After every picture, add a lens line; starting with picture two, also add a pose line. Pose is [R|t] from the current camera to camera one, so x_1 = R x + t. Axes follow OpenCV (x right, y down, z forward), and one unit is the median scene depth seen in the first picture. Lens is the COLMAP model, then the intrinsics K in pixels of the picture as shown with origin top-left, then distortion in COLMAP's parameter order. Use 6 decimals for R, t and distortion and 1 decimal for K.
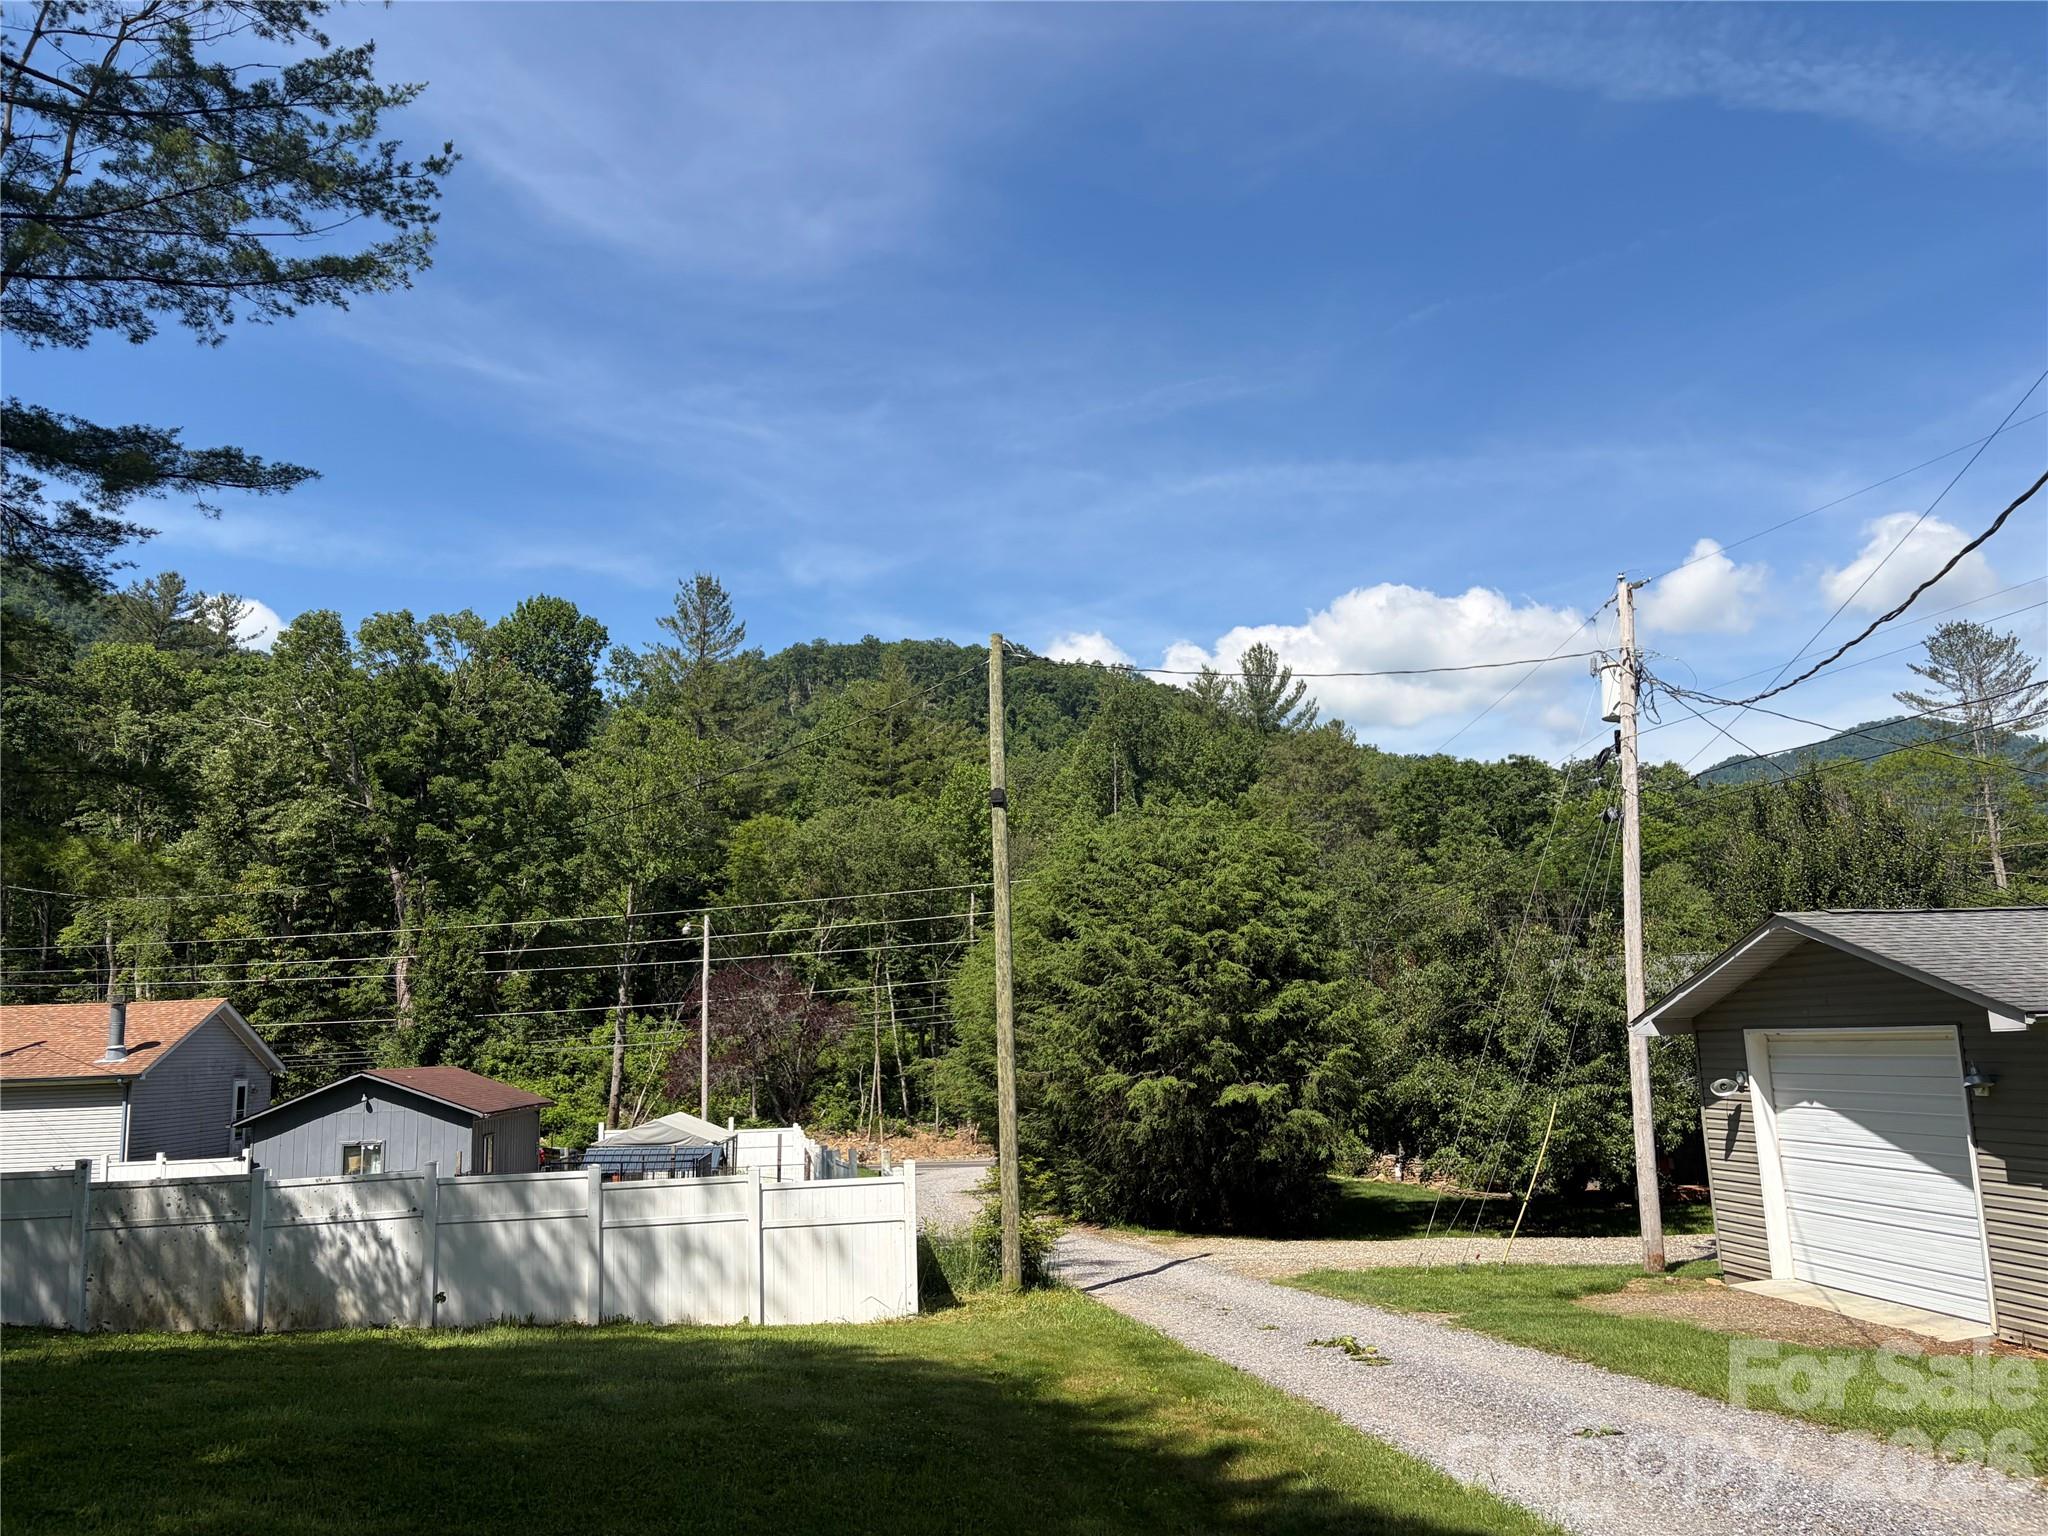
lens RADIAL K [[1561.0, 0, 1073.1], [0, 1561.0, 773.0], [0, 0, 1]] dist [0.111730, -0.084791]
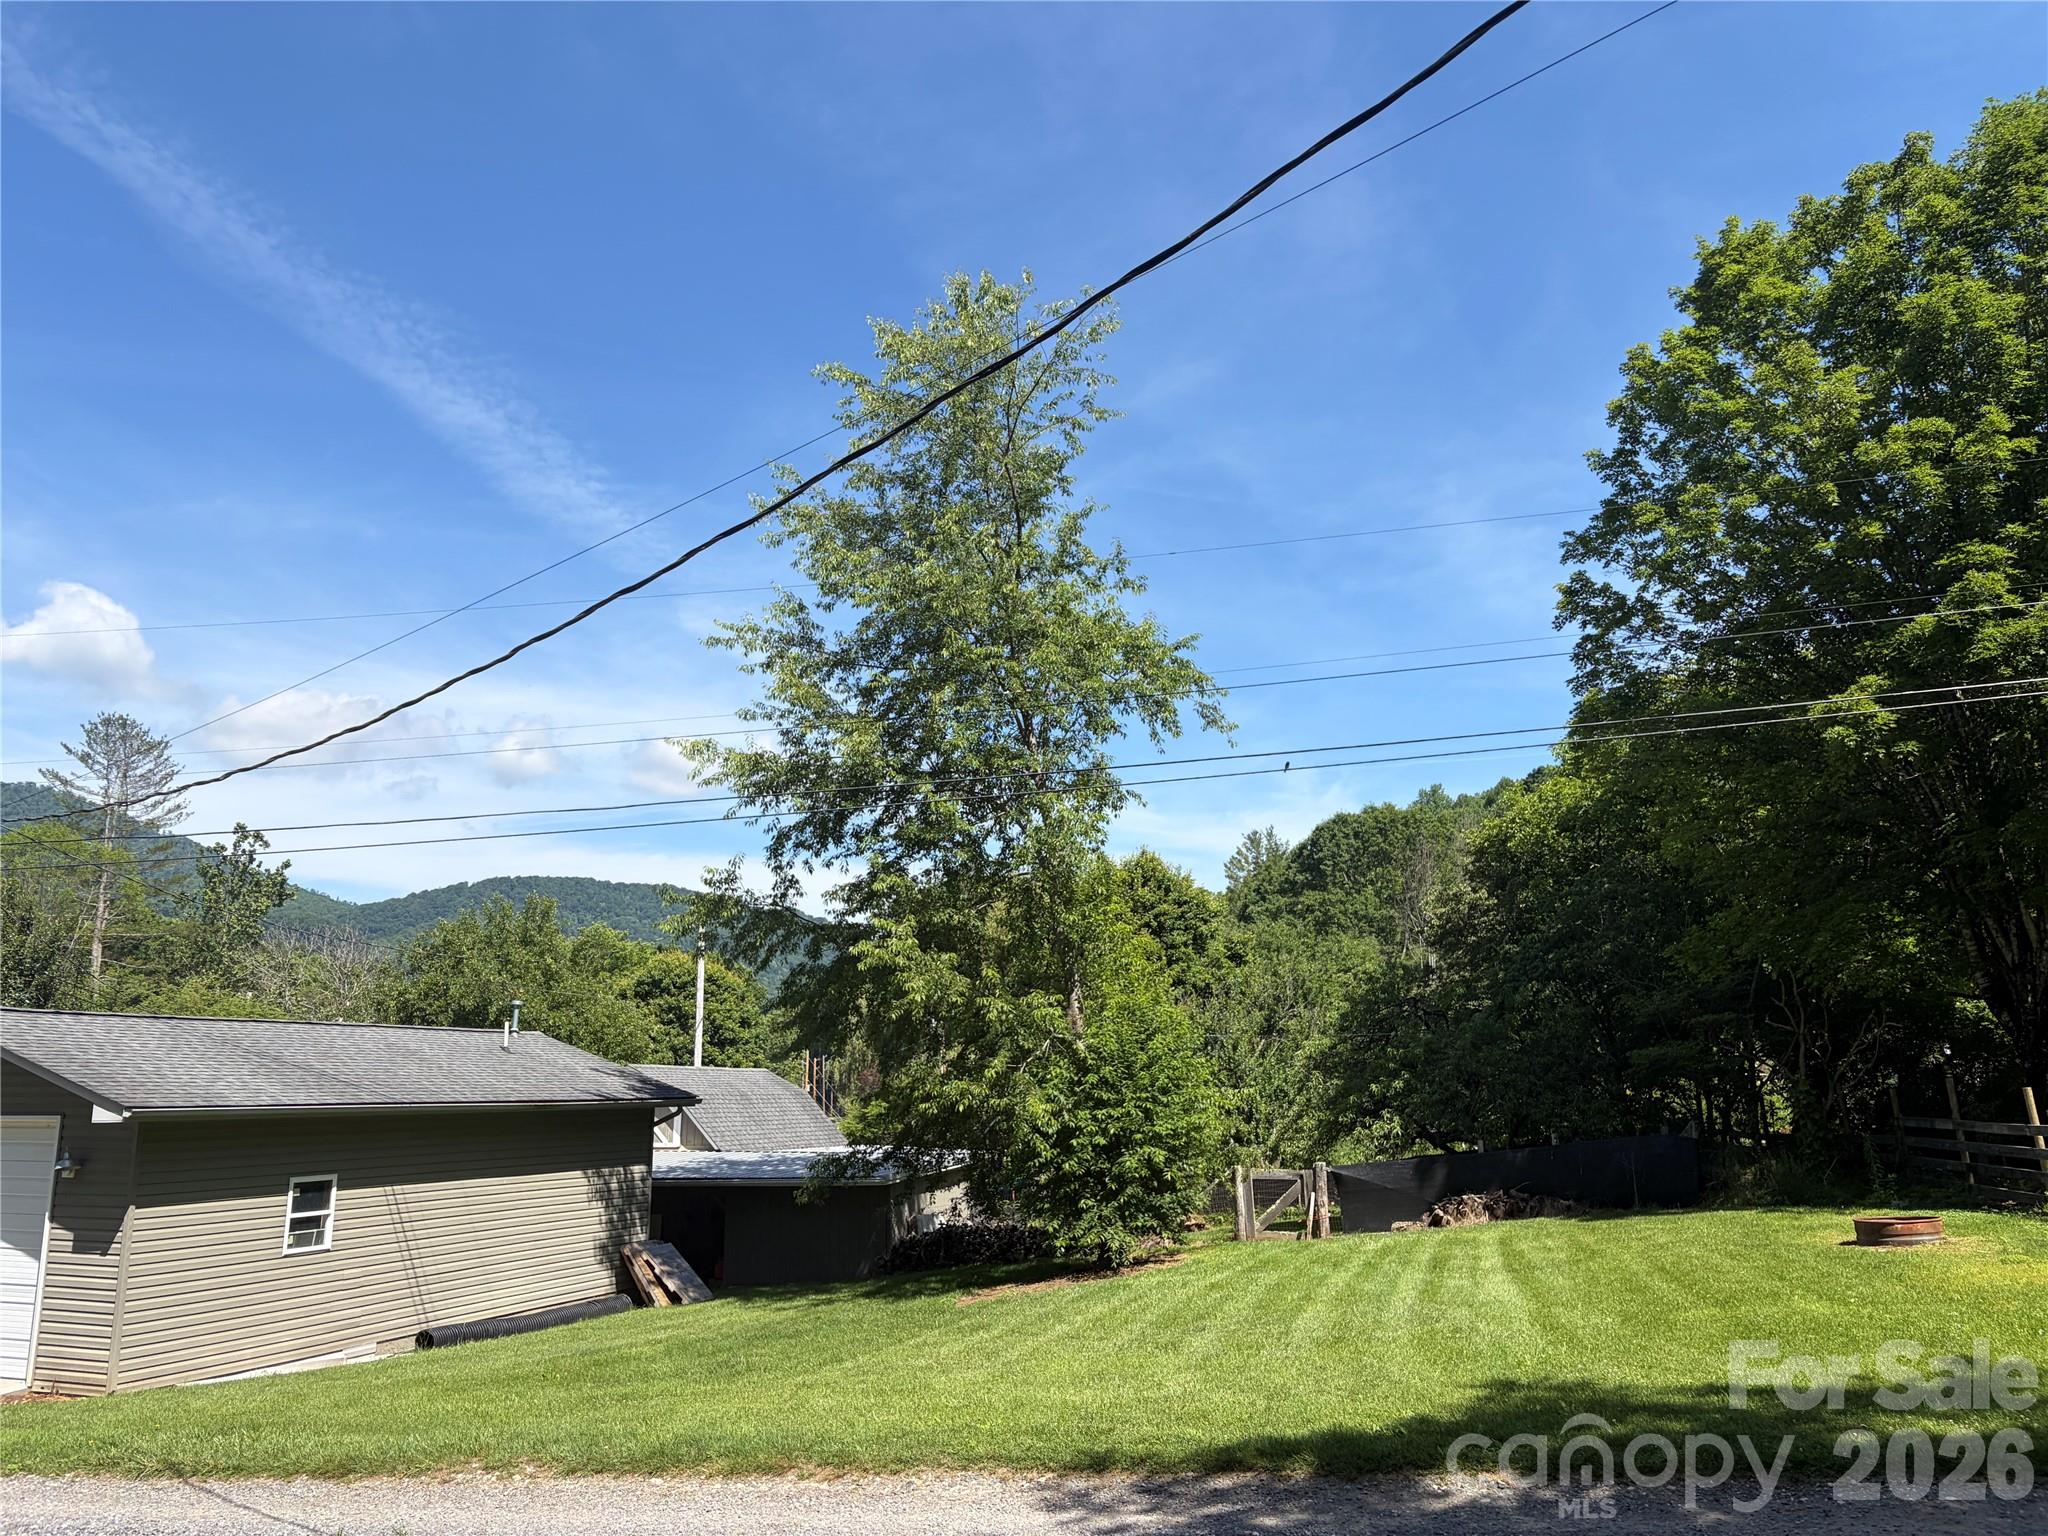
lens RADIAL K [[1552.0, 0, 1031.2], [0, 1552.0, 769.3], [0, 0, 1]] dist [0.050580, -0.053174]
pose [[0.481763, 0.213578, 0.849876, -0.069873], [-0.166491, 0.974487, -0.150516, -0.017642], [-0.860340, -0.068984, 0.505030, -0.083401]]
